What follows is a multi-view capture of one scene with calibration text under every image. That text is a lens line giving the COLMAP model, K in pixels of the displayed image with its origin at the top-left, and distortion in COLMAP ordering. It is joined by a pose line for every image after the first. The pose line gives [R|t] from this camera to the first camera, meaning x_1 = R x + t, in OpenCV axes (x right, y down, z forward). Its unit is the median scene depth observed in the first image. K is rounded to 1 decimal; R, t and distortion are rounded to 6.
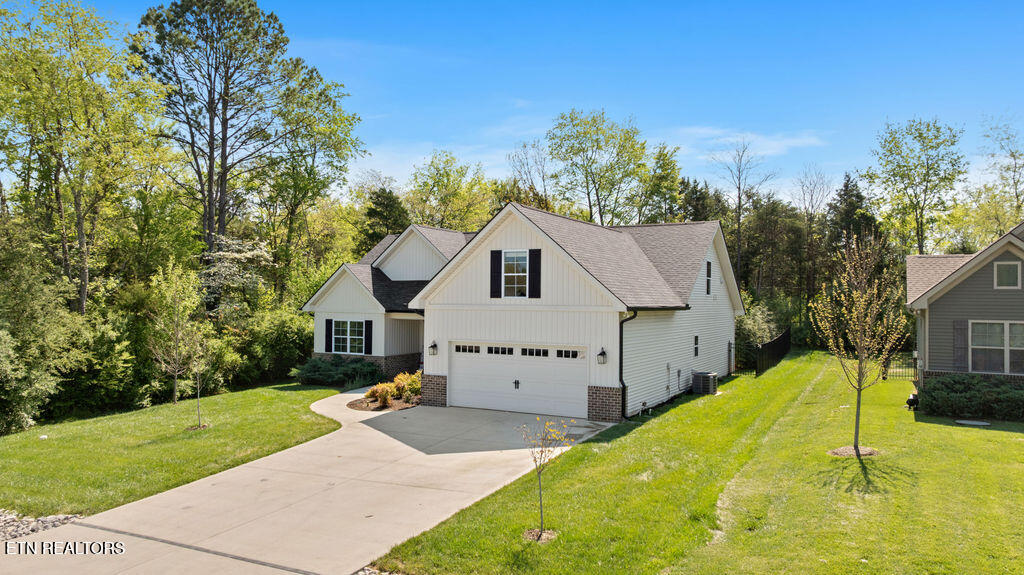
lens RADIAL K [[736.4, 0, 512.0], [0, 736.4, 287.5], [0, 0, 1]] dist [-0.009433, -0.002692]
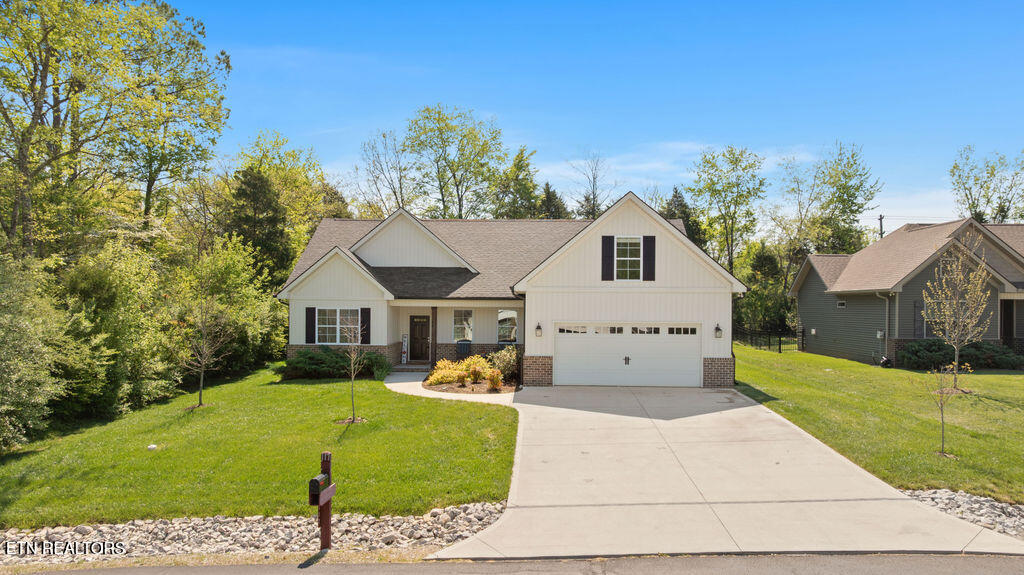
lens RADIAL K [[741.5, 0, 512.0], [0, 741.5, 287.5], [0, 0, 1]] dist [-0.021338, -0.002172]
pose [[0.894653, 0.008173, 0.446686, -0.603457], [-0.007027, 0.999966, -0.004222, 0.028786], [-0.446706, 0.000638, 0.894681, 0.099468]]
